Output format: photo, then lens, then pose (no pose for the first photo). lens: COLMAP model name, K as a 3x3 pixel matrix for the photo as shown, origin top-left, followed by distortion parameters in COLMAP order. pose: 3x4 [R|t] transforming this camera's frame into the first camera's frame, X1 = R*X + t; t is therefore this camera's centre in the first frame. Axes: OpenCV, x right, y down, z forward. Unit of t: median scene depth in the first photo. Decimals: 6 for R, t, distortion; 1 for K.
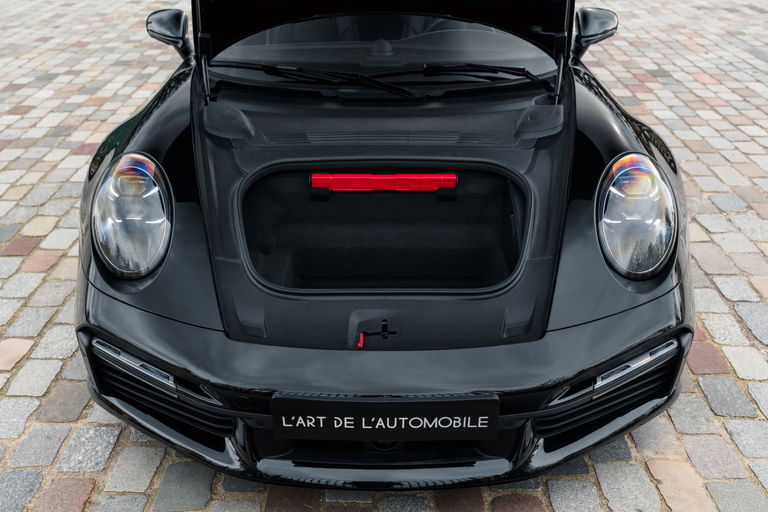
lens RADIAL K [[729.9, 0, 376.3], [0, 729.9, 253.1], [0, 0, 1]] dist [0.020881, 0.000000]
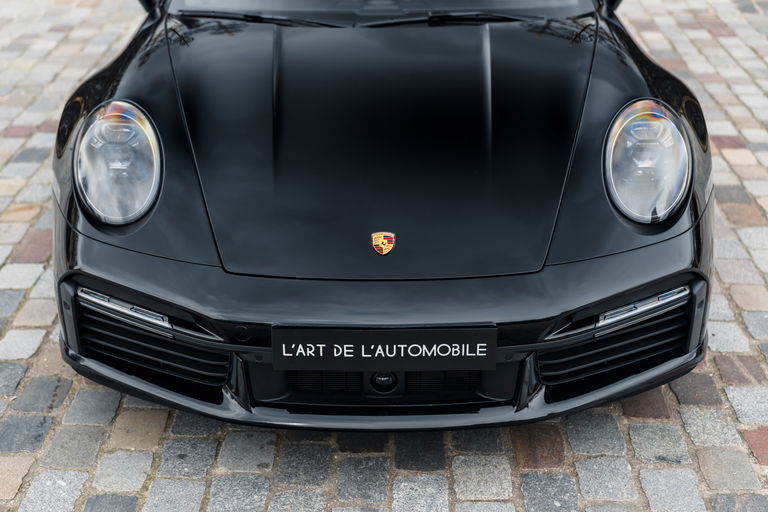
lens RADIAL K [[1235.4, 0, 387.1], [0, 1235.4, 240.4], [0, 0, 1]] dist [0.044629, 0.000000]
pose [[0.999950, -0.001676, 0.009862, -0.000909], [0.002588, 0.995650, -0.093133, 0.238818], [-0.009663, 0.093154, 0.995605, -0.711235]]
